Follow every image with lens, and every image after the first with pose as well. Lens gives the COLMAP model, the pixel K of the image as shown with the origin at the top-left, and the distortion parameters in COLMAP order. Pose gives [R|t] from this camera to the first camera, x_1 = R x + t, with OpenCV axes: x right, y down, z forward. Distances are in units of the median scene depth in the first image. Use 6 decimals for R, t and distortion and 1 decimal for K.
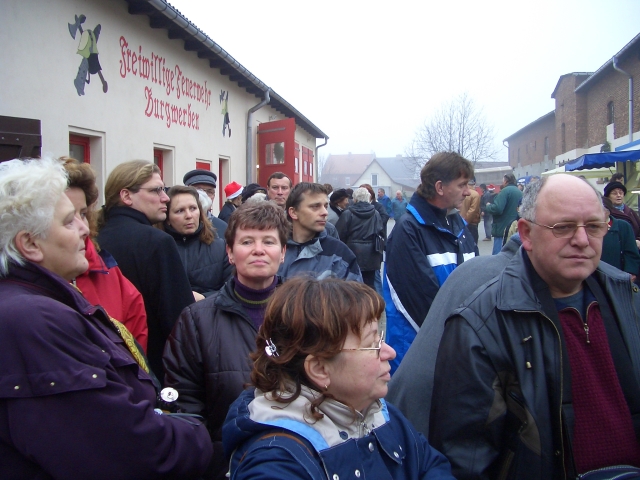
lens RADIAL K [[664.5, 0, 320.0], [0, 664.5, 240.0], [0, 0, 1]] dist [-0.240410, 0.290904]
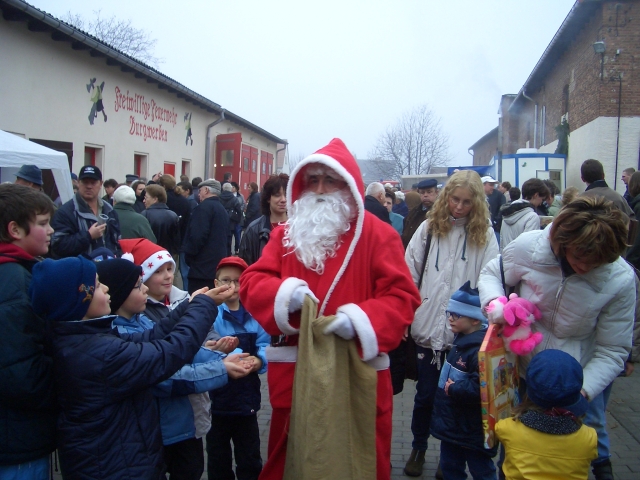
lens RADIAL K [[664.5, 0, 320.0], [0, 664.5, 240.0], [0, 0, 1]] dist [-0.240410, 0.290904]
pose [[0.998982, 0.041132, 0.018514, 0.147522], [-0.041171, 0.999151, 0.001742, 0.037537], [-0.018427, -0.002503, 0.999827, -0.496064]]
